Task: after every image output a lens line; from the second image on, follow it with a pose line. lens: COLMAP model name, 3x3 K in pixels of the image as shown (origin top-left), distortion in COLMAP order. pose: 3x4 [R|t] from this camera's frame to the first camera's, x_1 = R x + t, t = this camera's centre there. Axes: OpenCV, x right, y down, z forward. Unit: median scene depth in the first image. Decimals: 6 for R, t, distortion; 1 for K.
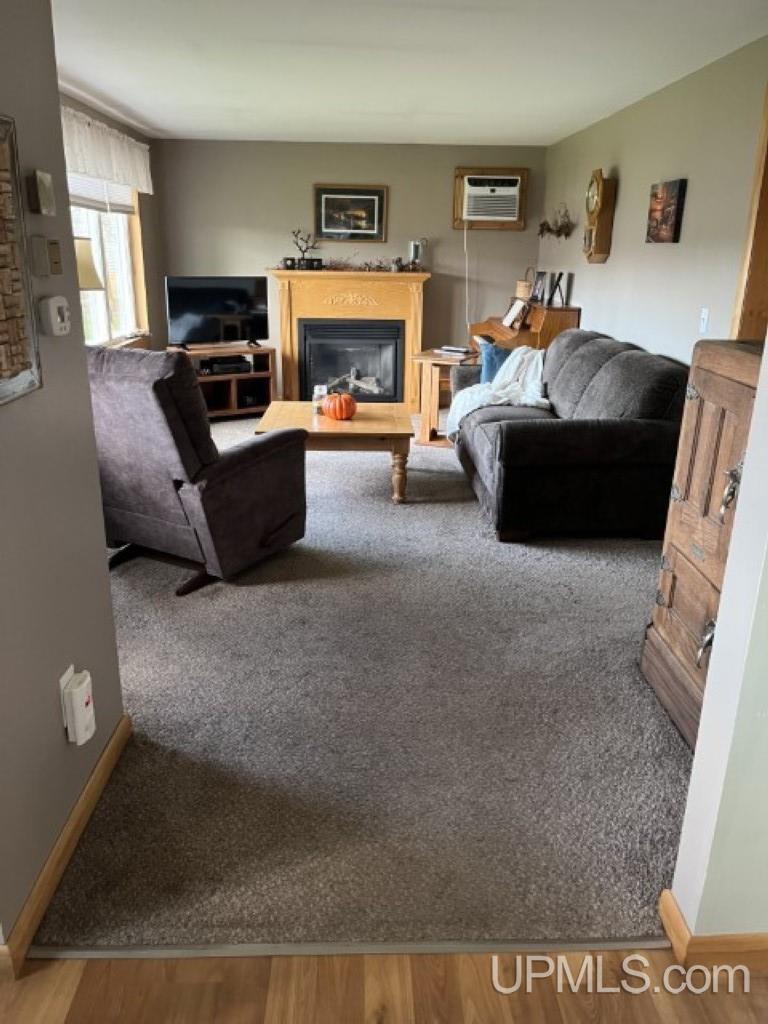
lens RADIAL K [[777.6, 0, 382.9], [0, 777.6, 516.4], [0, 0, 1]] dist [0.037896, -0.001585]
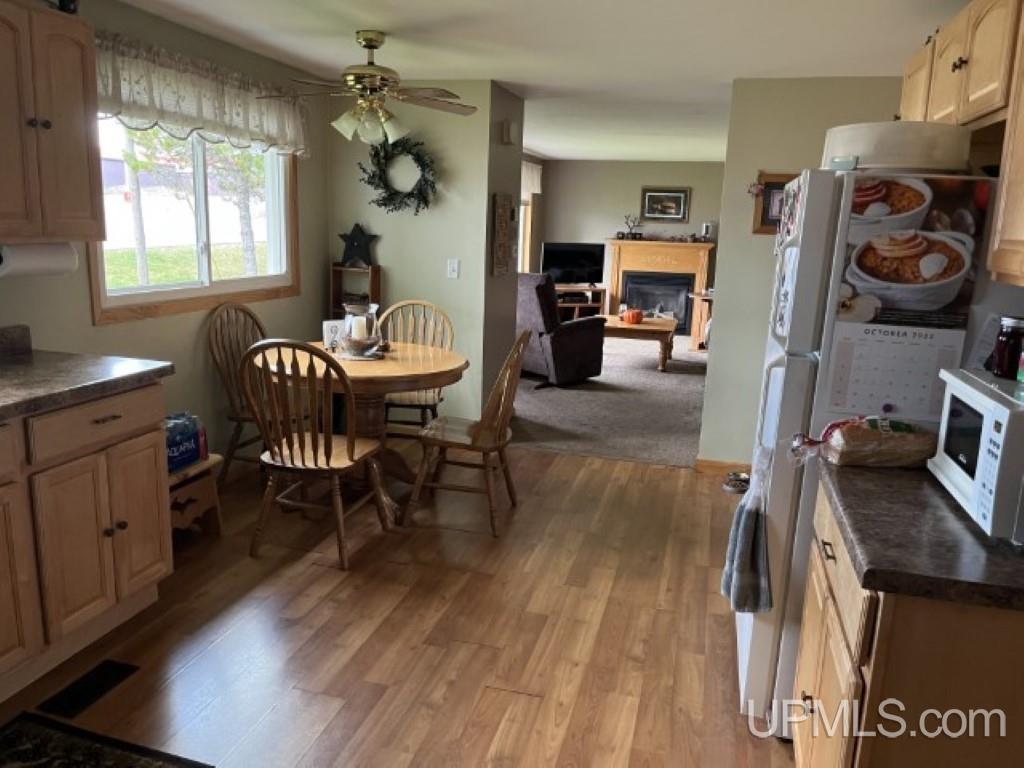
lens RADIAL K [[777.6, 0, 511.4], [0, 777.6, 382.4], [0, 0, 1]] dist [0.037896, -0.001585]
pose [[0.957901, 0.075283, -0.277052, 0.121384], [-0.109386, 0.987921, -0.109756, 0.154124], [0.265443, 0.135441, 0.954566, -0.485218]]
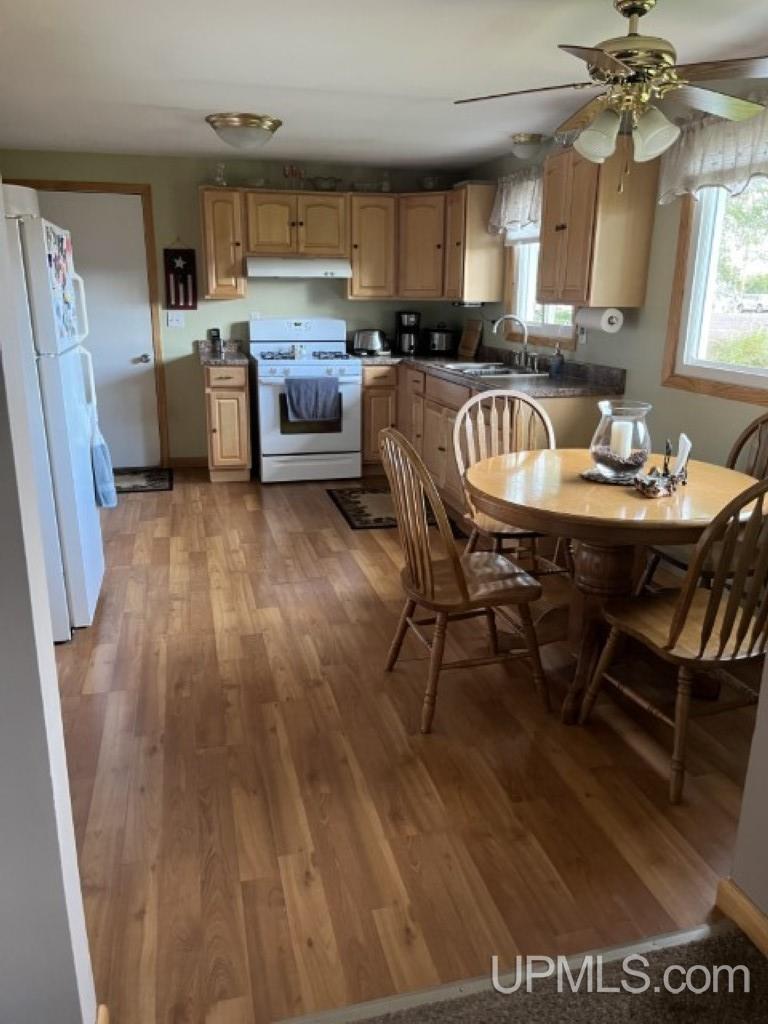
lens RADIAL K [[777.6, 0, 383.7], [0, 777.6, 509.4], [0, 0, 1]] dist [0.037896, -0.001585]
pose [[-0.975548, 0.028693, -0.217906, 0.057789], [-0.098220, 0.830021, 0.549015, -0.120903], [0.196619, 0.556993, -0.806907, 0.370387]]
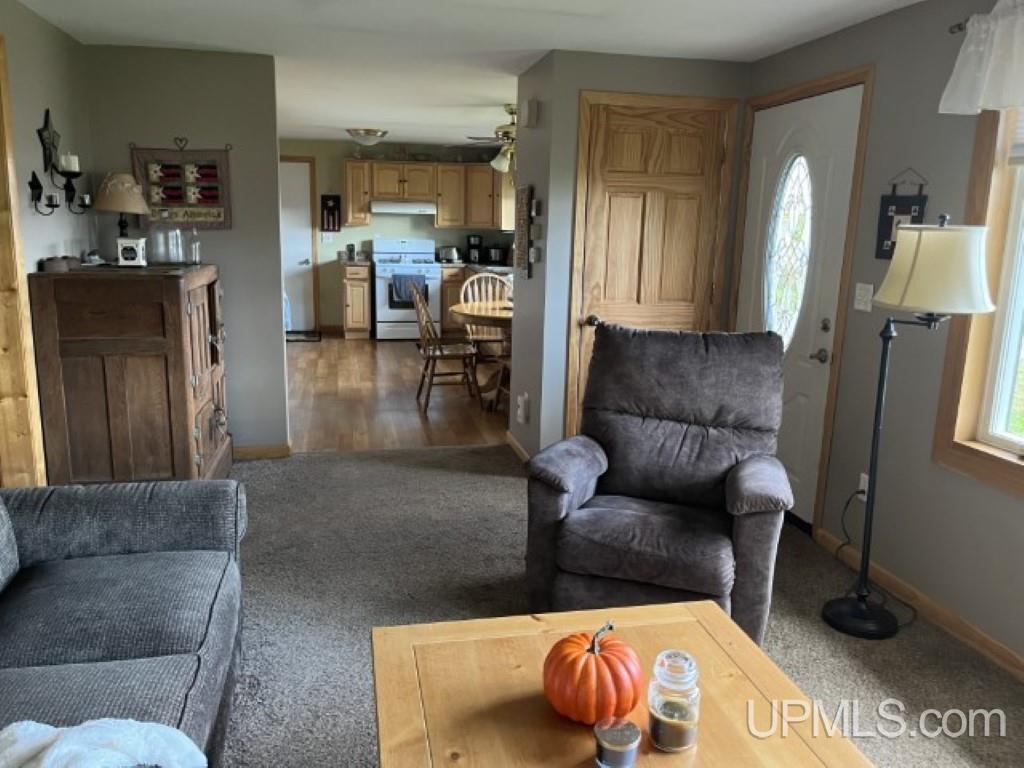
lens RADIAL K [[777.6, 0, 513.9], [0, 777.6, 385.7], [0, 0, 1]] dist [0.037896, -0.001585]
pose [[-0.980840, -0.006033, -0.194721, 0.041046], [-0.104116, 0.861038, 0.497768, -0.229171], [0.164659, 0.508504, -0.845169, 0.678676]]
